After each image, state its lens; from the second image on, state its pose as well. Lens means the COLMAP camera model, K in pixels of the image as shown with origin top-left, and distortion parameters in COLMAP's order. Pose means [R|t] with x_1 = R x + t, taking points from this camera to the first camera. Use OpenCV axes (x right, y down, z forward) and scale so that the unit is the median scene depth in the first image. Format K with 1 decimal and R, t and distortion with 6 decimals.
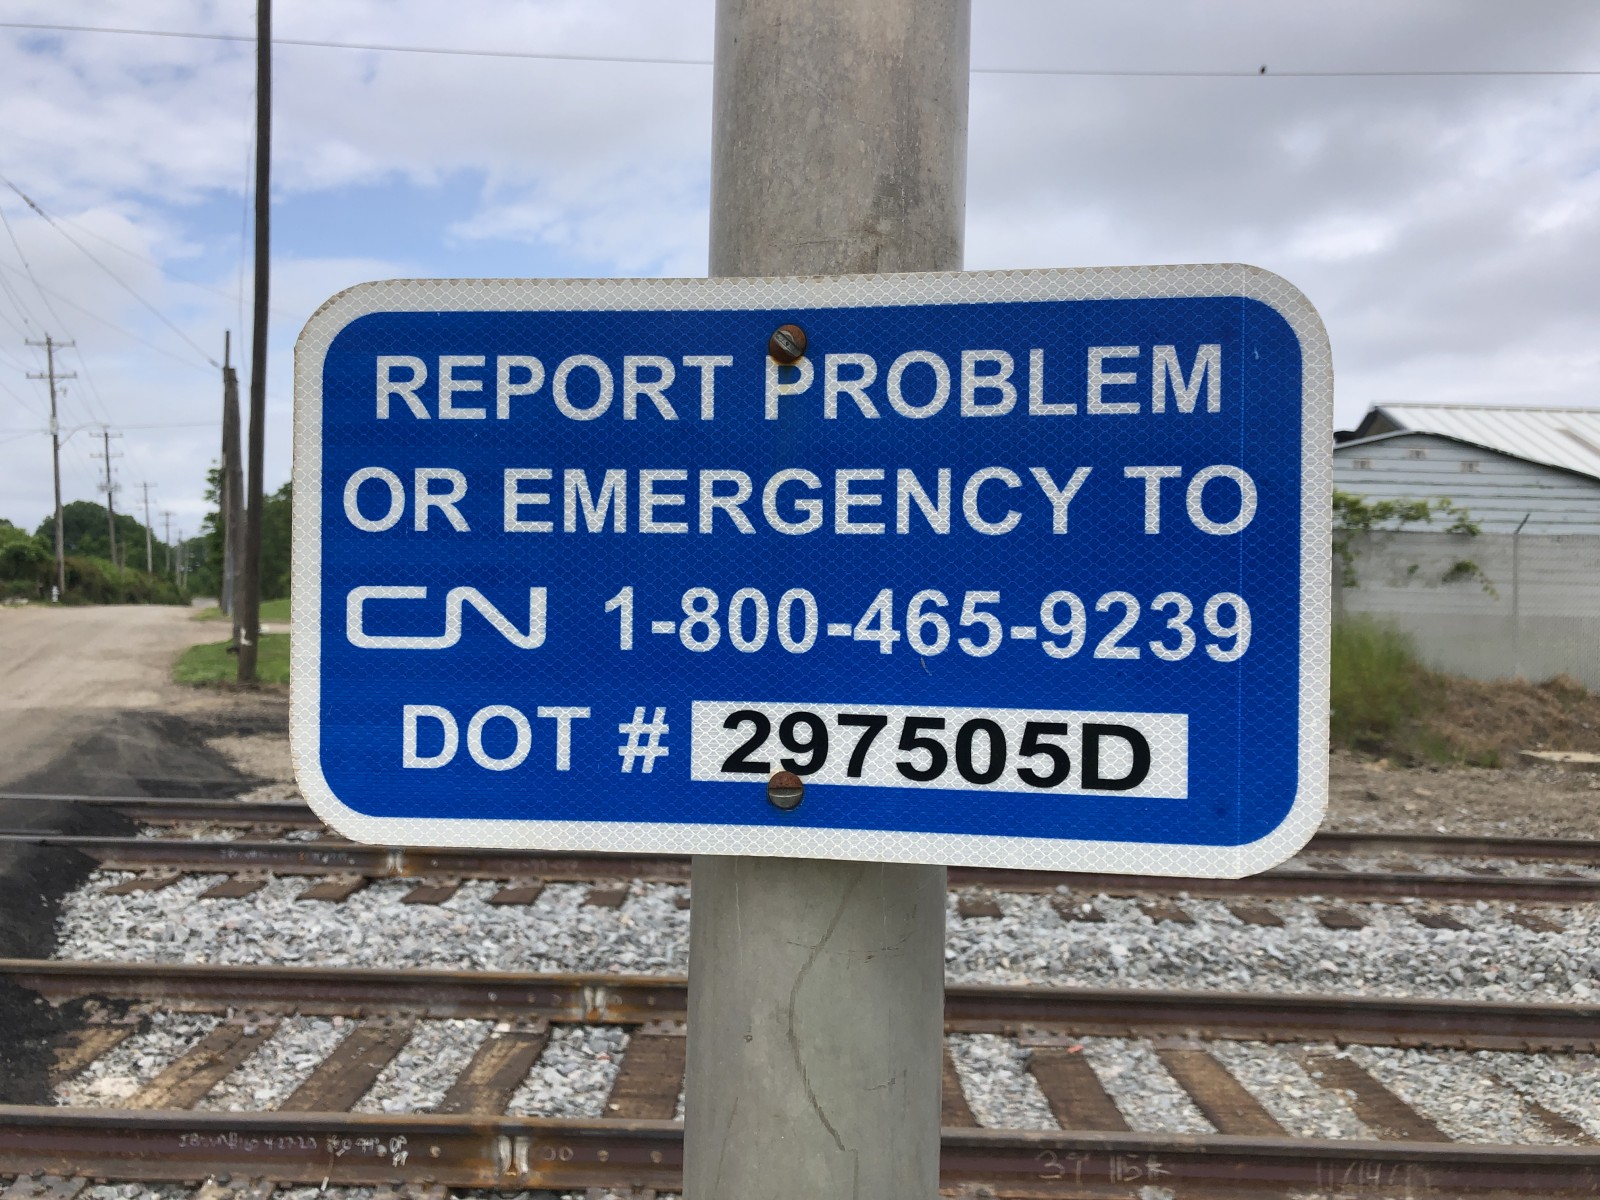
lens RADIAL K [[1294.6, 0, 800.0], [0, 1294.6, 600.0], [0, 0, 1]] dist [0.025369, 0.001094]
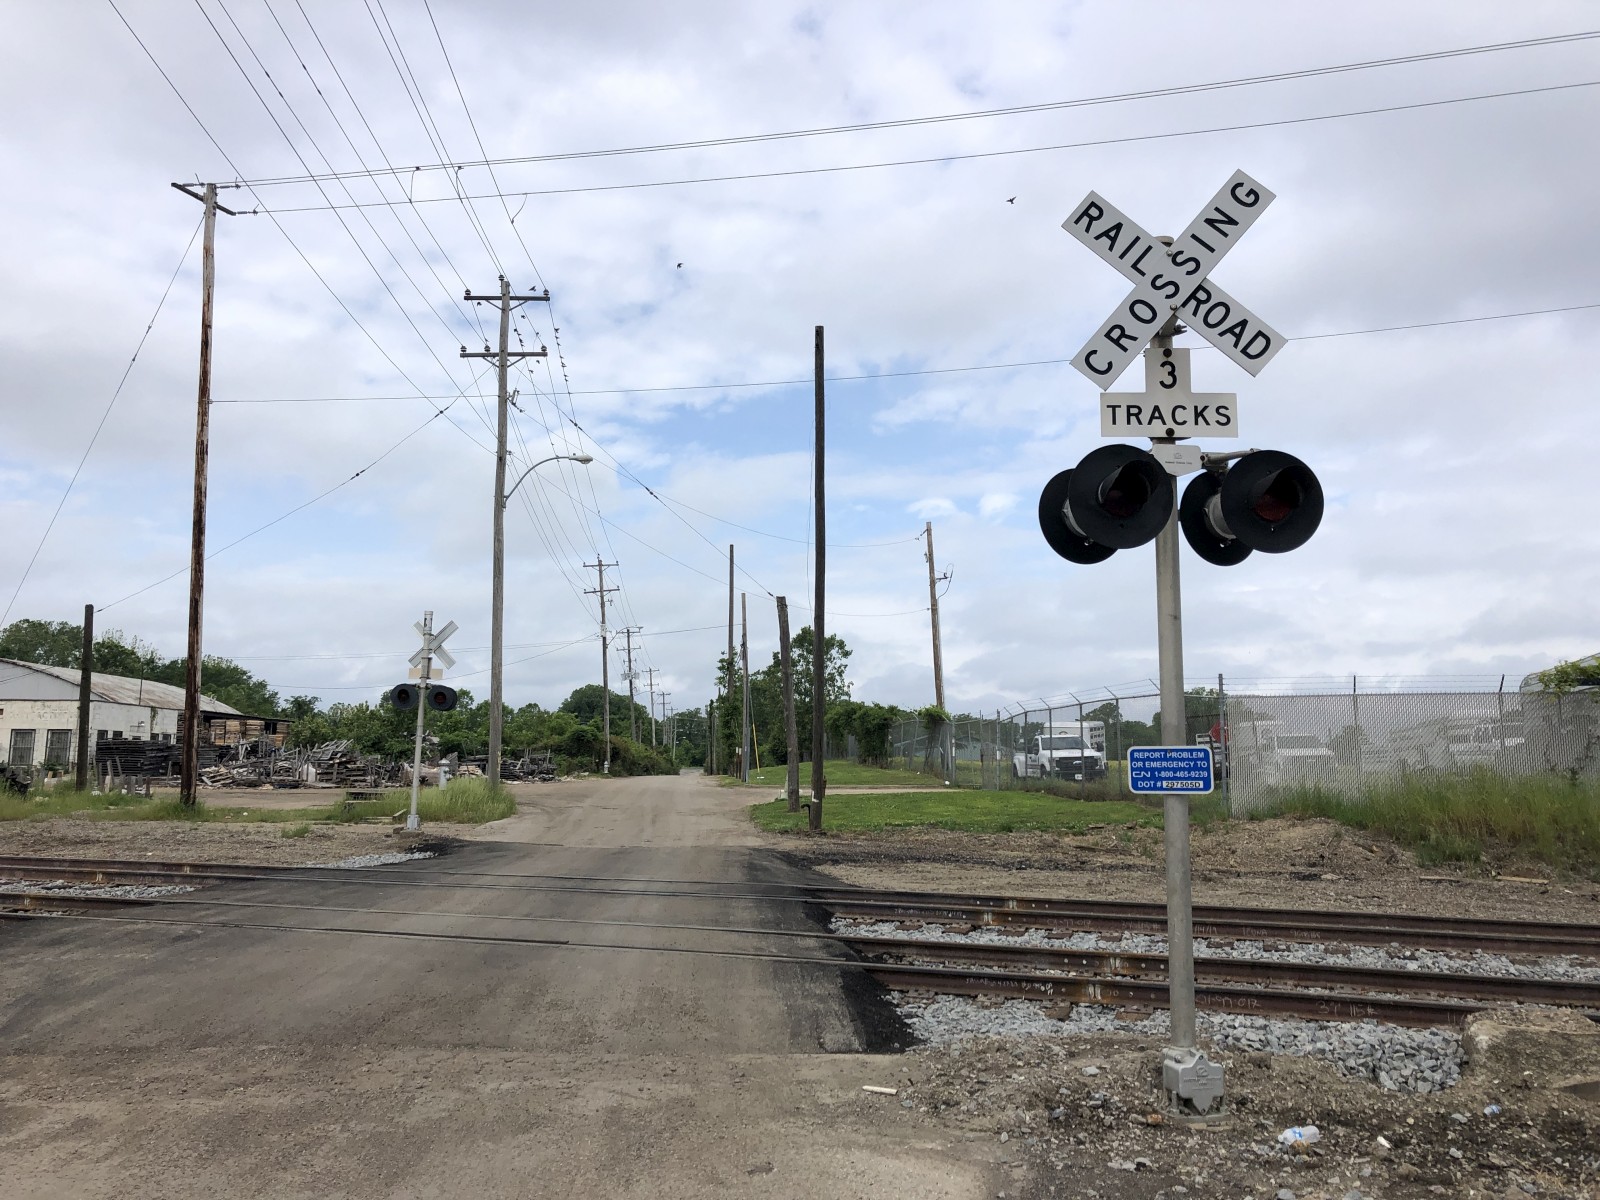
lens RADIAL K [[1270.0, 0, 821.3], [0, 1270.0, 553.8], [0, 0, 1]] dist [0.031573, -0.063299]
pose [[0.948227, -0.068384, -0.310145, 0.070807], [0.016837, 0.985995, -0.165924, -0.009245], [0.317148, 0.152112, 0.936098, -1.118507]]
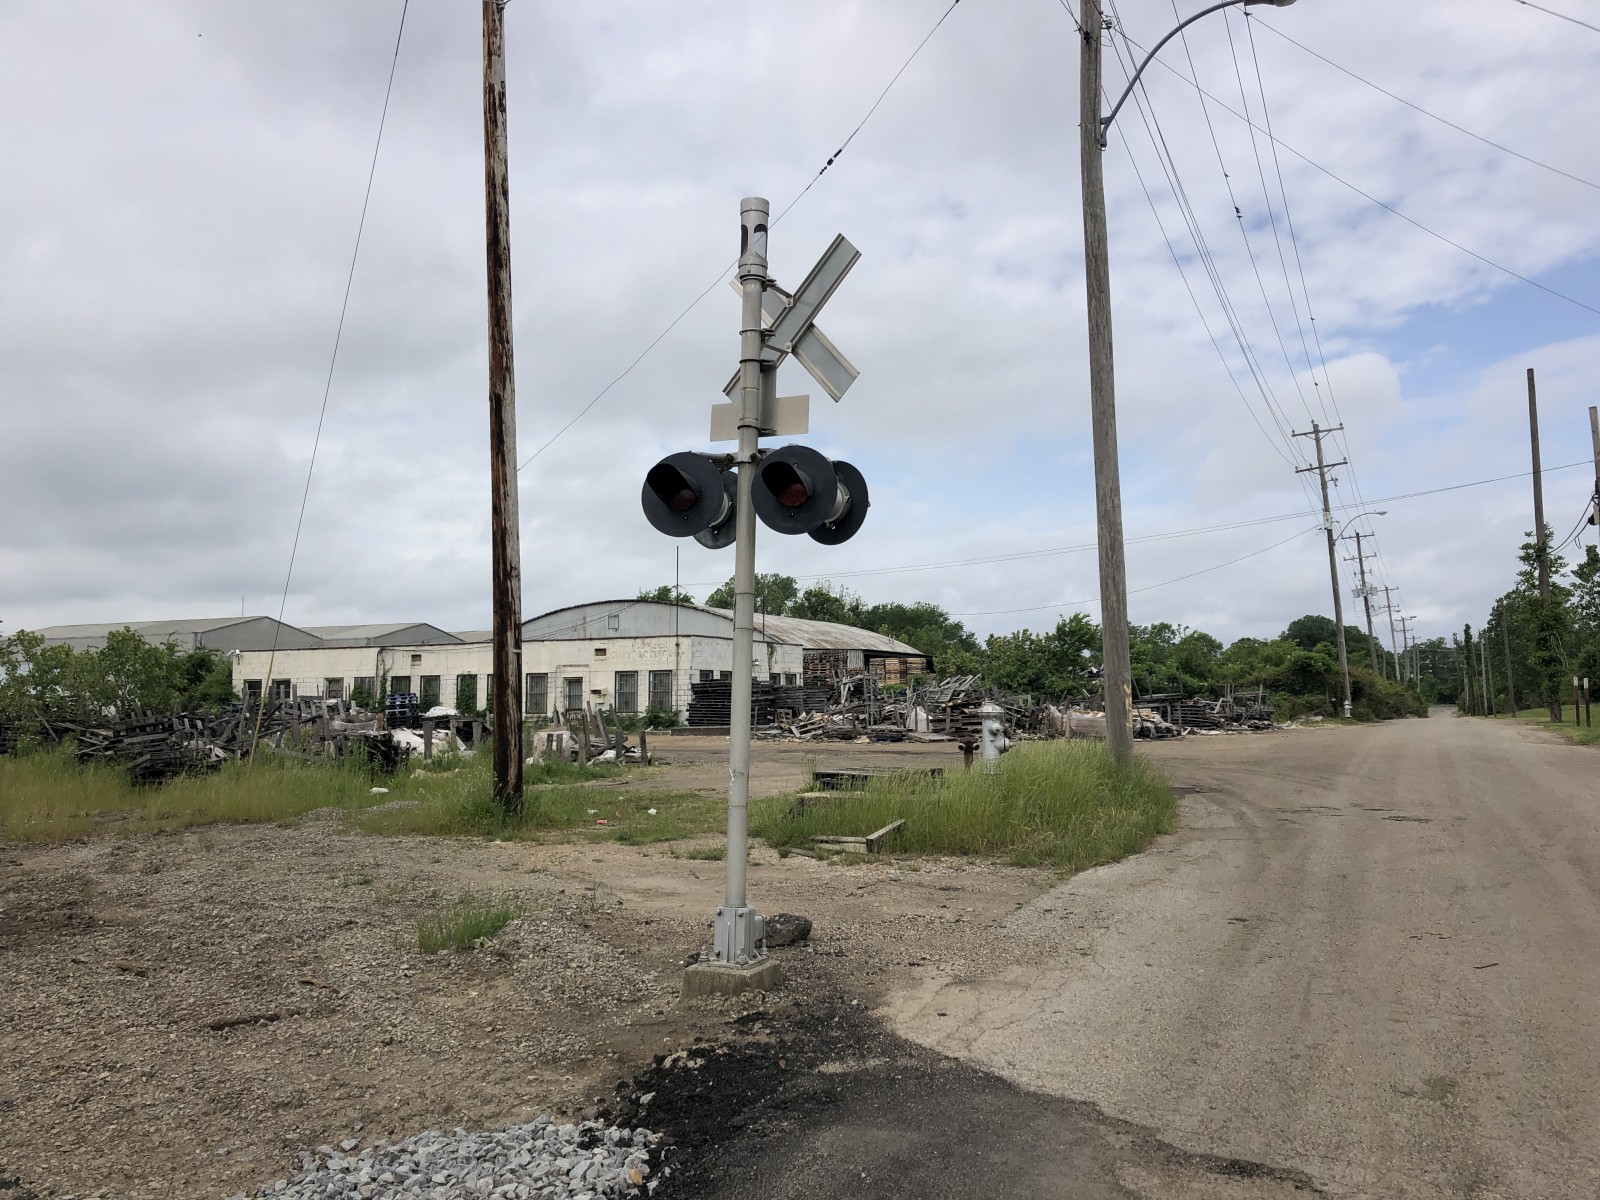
lens RADIAL K [[1294.6, 0, 800.0], [0, 1294.6, 600.0], [0, 0, 1]] dist [0.025369, 0.001094]
pose [[0.640289, -0.086413, -0.763258, -1.879315], [0.022836, 0.995354, -0.093533, -0.054710], [0.767795, 0.042458, 0.639287, 2.294605]]
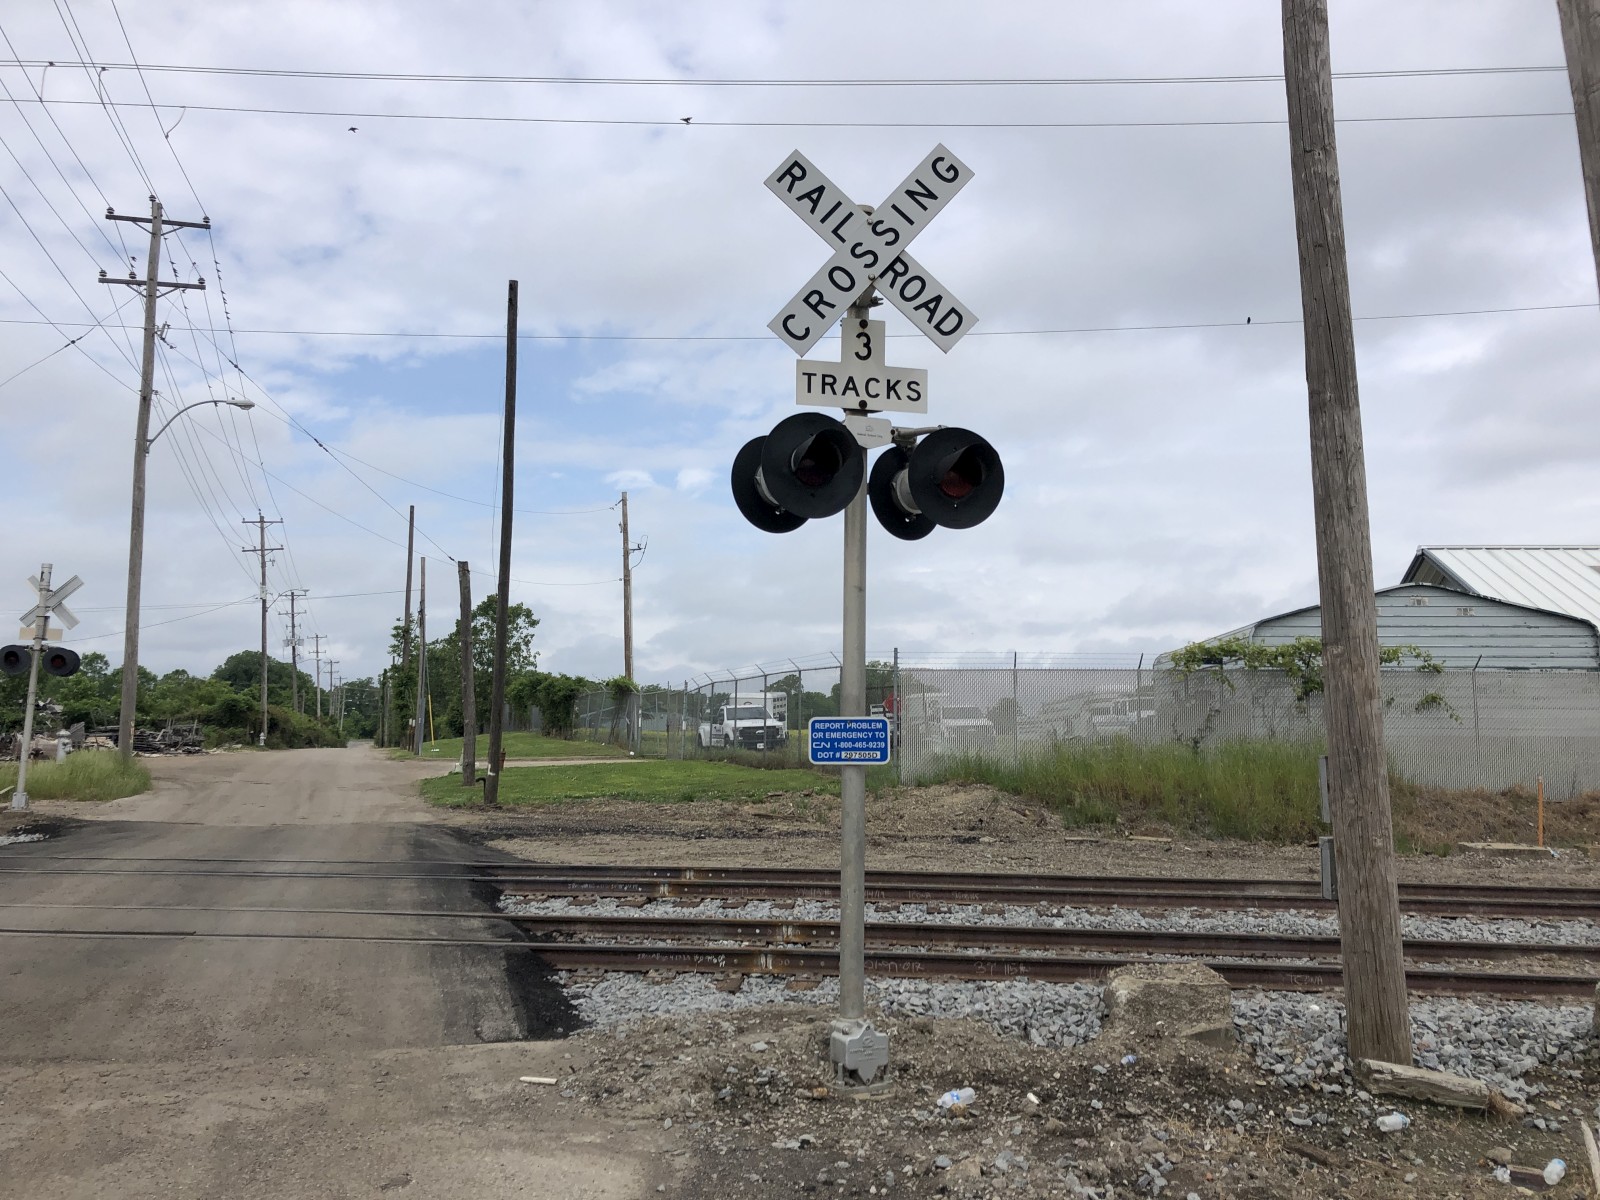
lens RADIAL K [[1251.3, 0, 837.2], [0, 1251.3, 552.3], [0, 0, 1]] dist [0.071273, -0.143109]
pose [[0.997690, -0.027149, -0.062278, 0.063836], [0.018069, 0.989706, -0.141973, -0.010183], [0.065491, 0.140520, 0.987909, -1.058075]]
